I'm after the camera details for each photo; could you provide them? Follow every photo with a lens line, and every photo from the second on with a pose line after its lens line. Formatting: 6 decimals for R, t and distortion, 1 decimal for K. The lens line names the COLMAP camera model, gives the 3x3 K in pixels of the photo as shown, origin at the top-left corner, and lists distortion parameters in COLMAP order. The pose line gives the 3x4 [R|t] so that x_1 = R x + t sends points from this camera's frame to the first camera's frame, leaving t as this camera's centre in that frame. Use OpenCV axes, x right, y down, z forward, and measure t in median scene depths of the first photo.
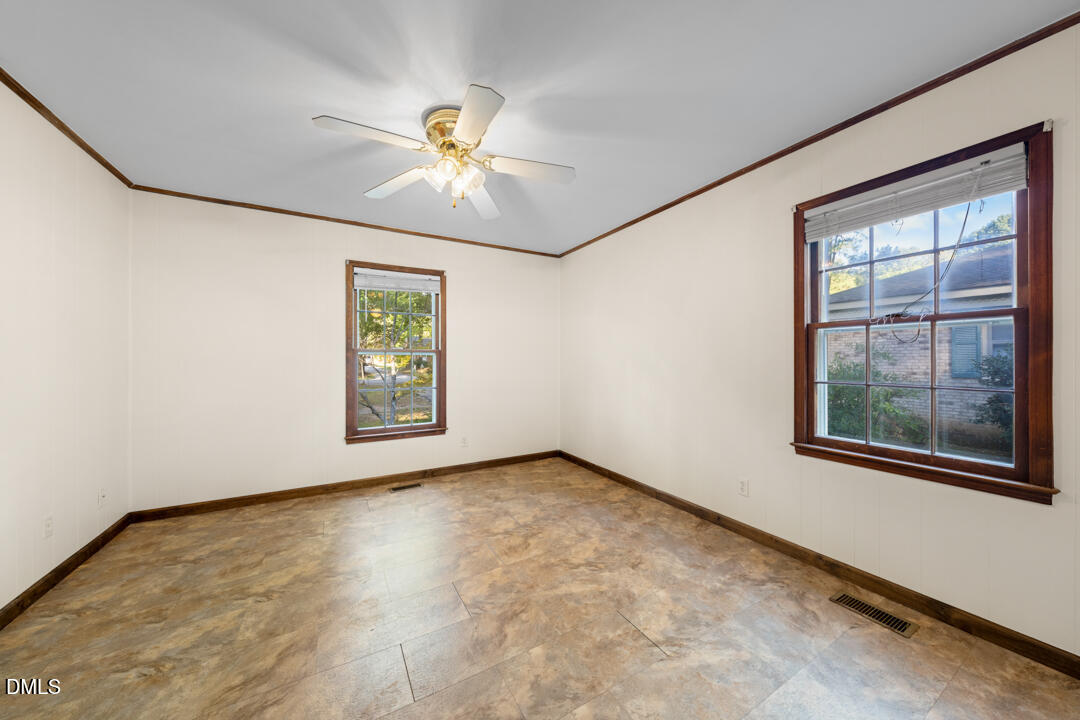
lens RADIAL K [[373.8, 0, 545.3], [0, 373.8, 363.9], [0, 0, 1]] dist [-0.003842, -0.000929]
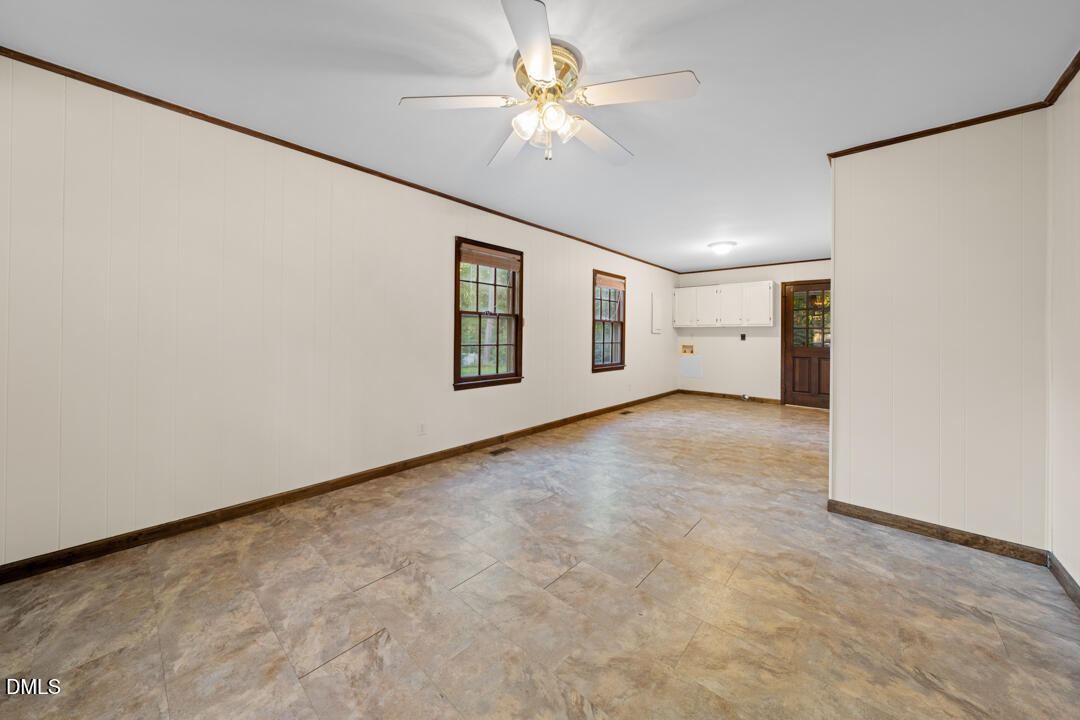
lens RADIAL K [[373.8, 0, 541.0], [0, 373.8, 327.9], [0, 0, 1]] dist [-0.003842, -0.000929]
pose [[-0.327816, 0.015084, 0.944621, -0.652163], [0.003444, 0.999885, -0.014772, -0.002744], [-0.944735, -0.001589, -0.327830, 0.788000]]
